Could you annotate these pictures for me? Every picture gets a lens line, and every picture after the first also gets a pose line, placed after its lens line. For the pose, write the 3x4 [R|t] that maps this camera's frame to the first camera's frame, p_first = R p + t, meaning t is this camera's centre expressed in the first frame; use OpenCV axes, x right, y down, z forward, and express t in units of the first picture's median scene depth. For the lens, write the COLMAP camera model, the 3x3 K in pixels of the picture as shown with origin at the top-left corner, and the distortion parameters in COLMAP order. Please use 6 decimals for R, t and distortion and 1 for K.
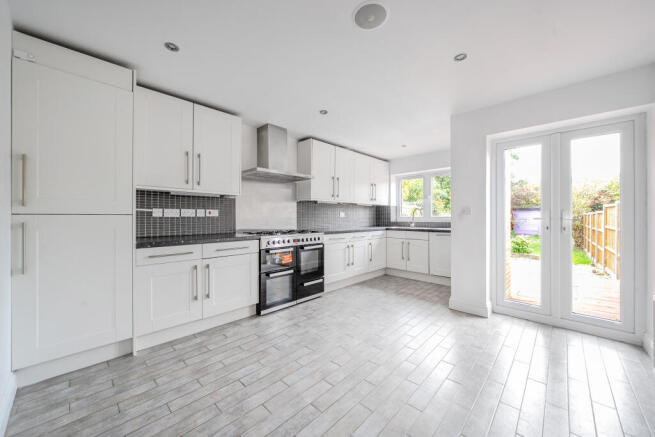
lens RADIAL K [[244.7, 0, 327.5], [0, 244.7, 218.5], [0, 0, 1]] dist [-0.000767, -0.000042]
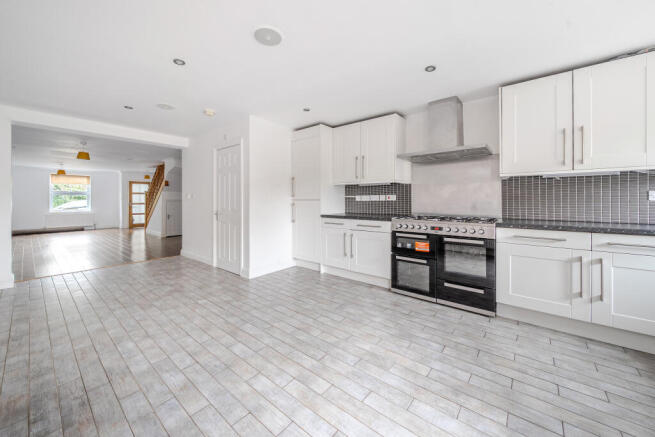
lens RADIAL K [[224.9, 0, 327.9], [0, 224.9, 202.1], [0, 0, 1]] dist [0.001454, 0.000142]
pose [[0.124803, 0.010183, -0.992129, 0.713979], [-0.002362, 0.999948, 0.009966, -0.011596], [0.992179, 0.001099, 0.124821, 0.619891]]
